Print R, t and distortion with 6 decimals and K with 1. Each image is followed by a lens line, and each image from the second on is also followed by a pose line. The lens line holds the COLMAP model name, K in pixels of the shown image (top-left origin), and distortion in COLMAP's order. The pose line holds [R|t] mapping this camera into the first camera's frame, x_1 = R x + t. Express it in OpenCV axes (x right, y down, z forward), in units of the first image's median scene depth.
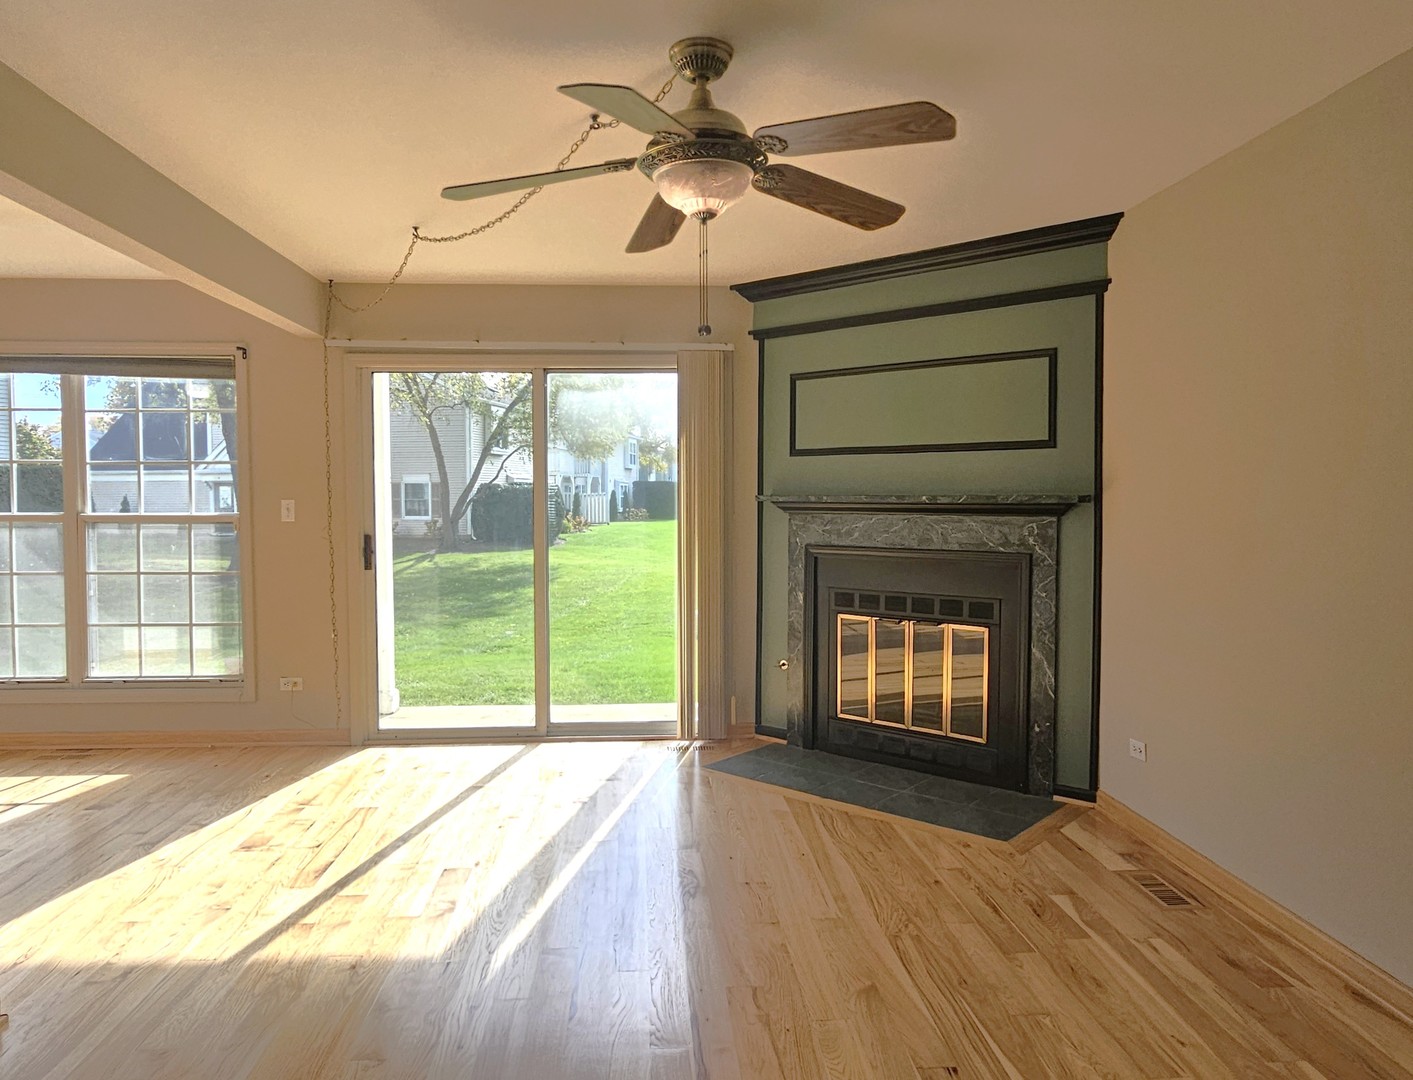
lens RADIAL K [[977.4, 0, 700.7], [0, 977.4, 535.2], [0, 0, 1]] dist [0.002165, -0.002230]
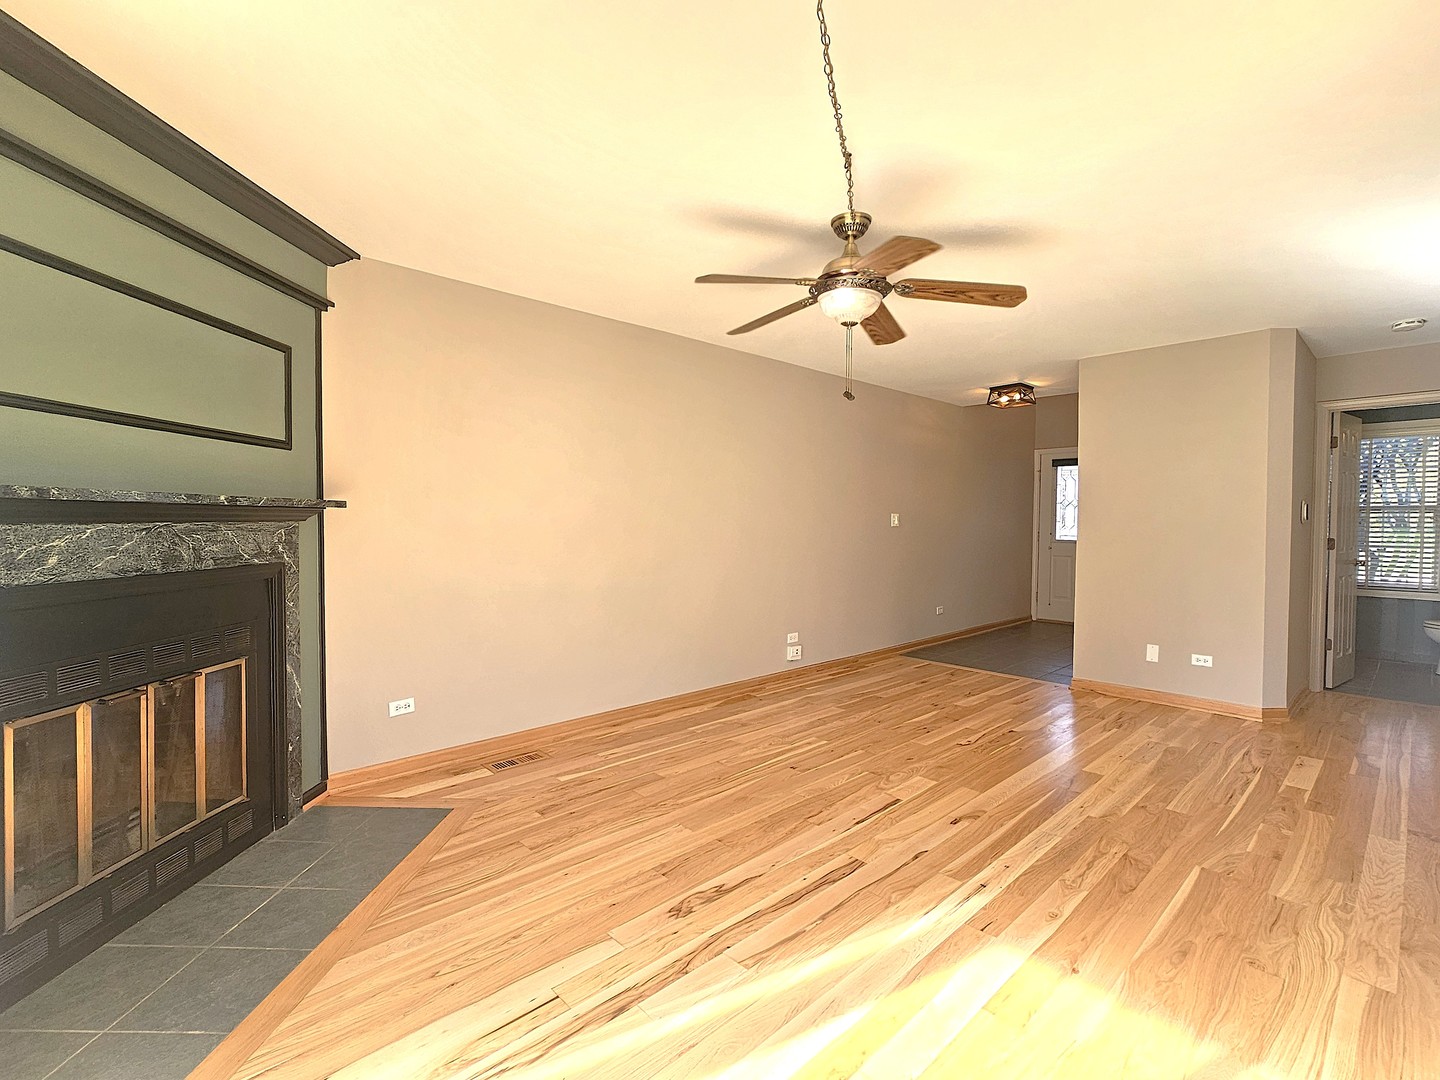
lens RADIAL K [[666.2, 0, 716.1], [0, 666.2, 542.9], [0, 0, 1]] dist [-0.000219, 0.000275]
pose [[-0.635130, -0.027145, 0.771928, -0.374803], [0.030278, 0.997739, 0.059998, -0.022823], [-0.771812, 0.061479, -0.632872, 1.000284]]
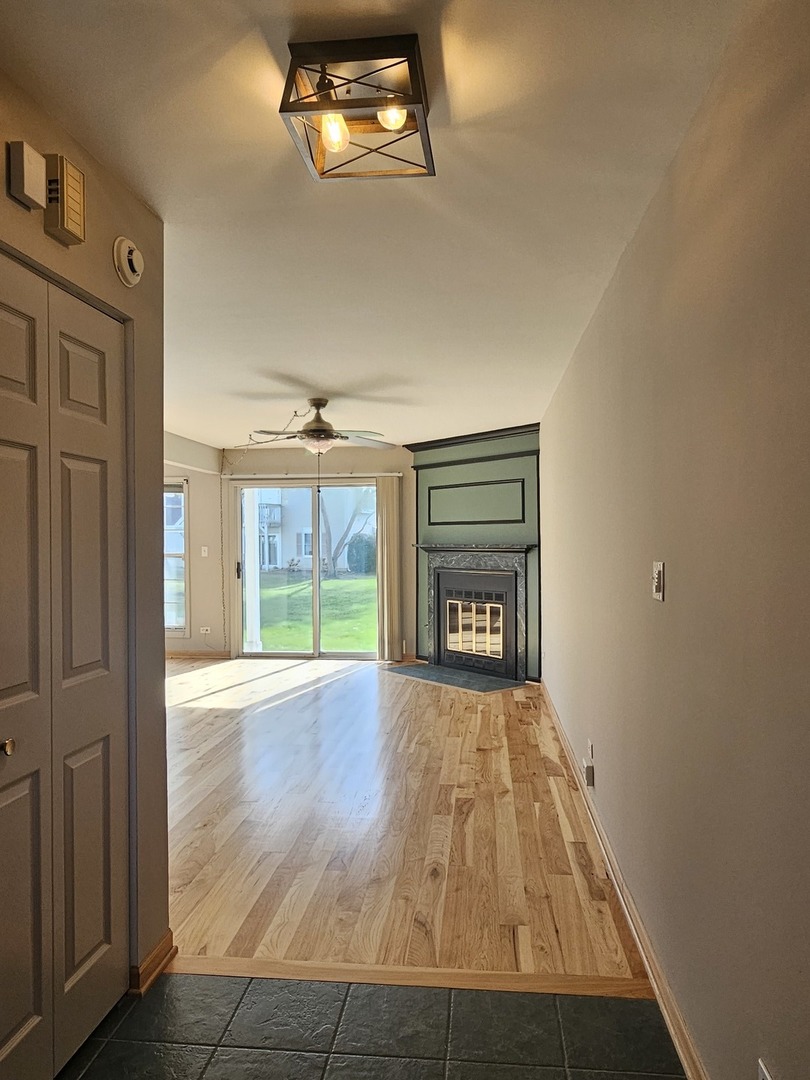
lens RADIAL K [[730.1, 0, 404.3], [0, 730.1, 547.3], [0, 0, 1]] dist [-0.002595, -0.000411]
pose [[0.985150, -0.001296, -0.171692, 0.344621], [-0.004109, 0.999507, -0.031124, 0.016923], [0.171648, 0.031367, 0.984659, -0.619339]]
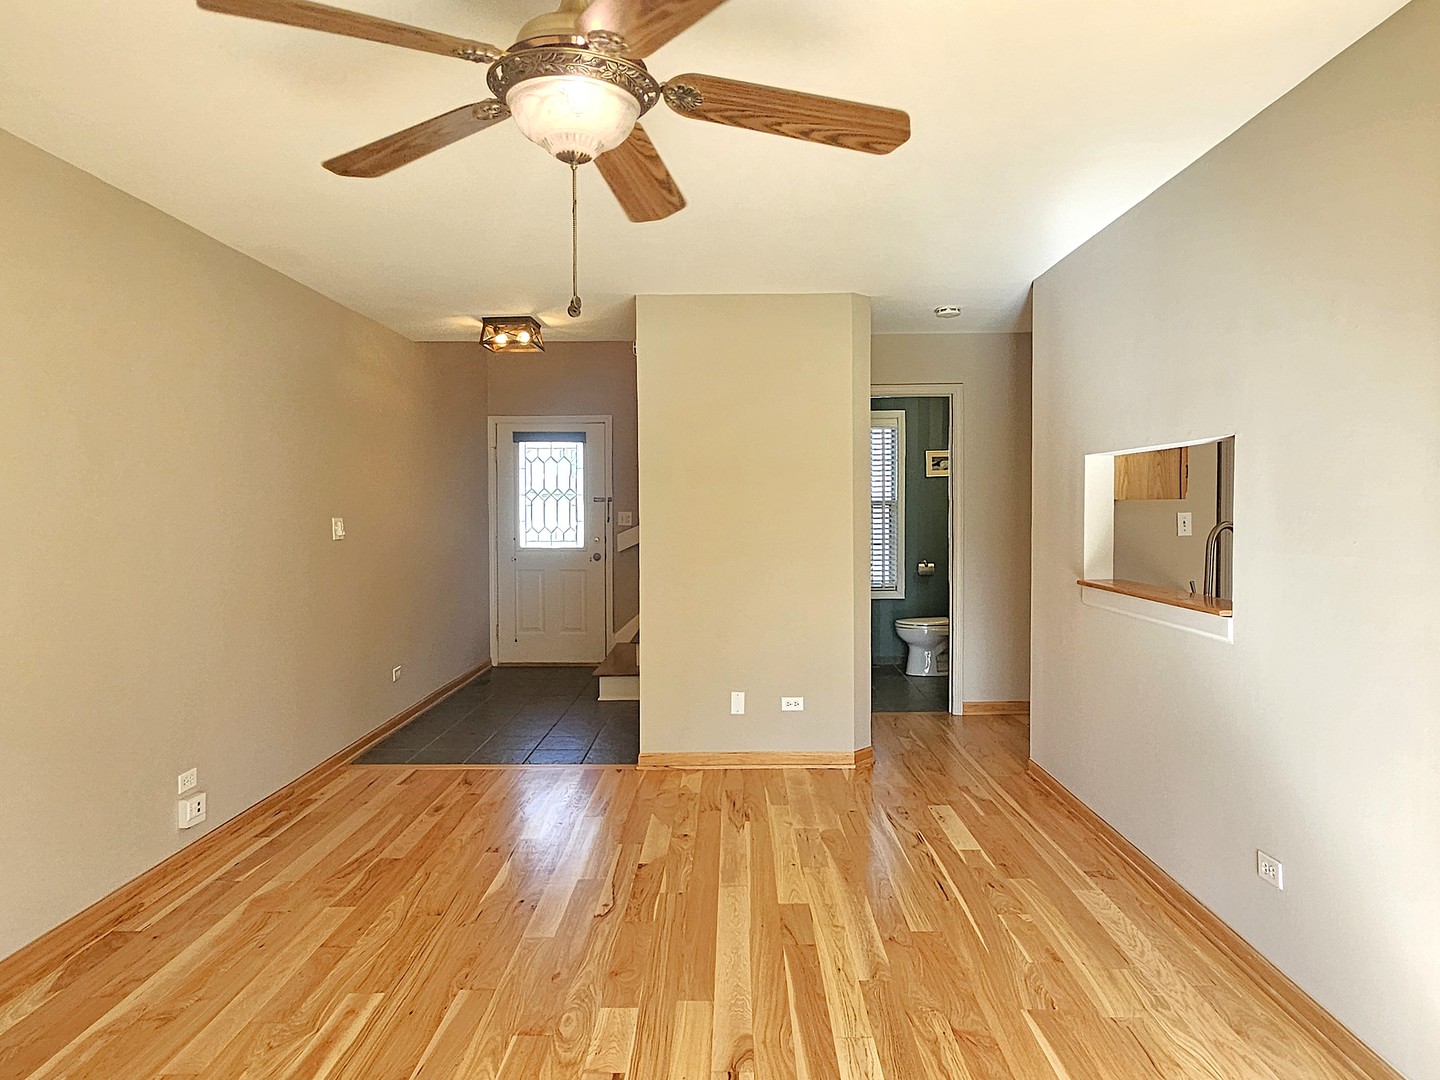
lens RADIAL K [[973.5, 0, 724.5], [0, 973.5, 530.0], [0, 0, 1]] dist [-0.002595, -0.000411]
pose [[-0.997482, 0.008235, 0.070440, -0.089697], [0.012920, 0.997716, 0.066305, -0.043841], [-0.069733, 0.067049, -0.995310, 0.947706]]
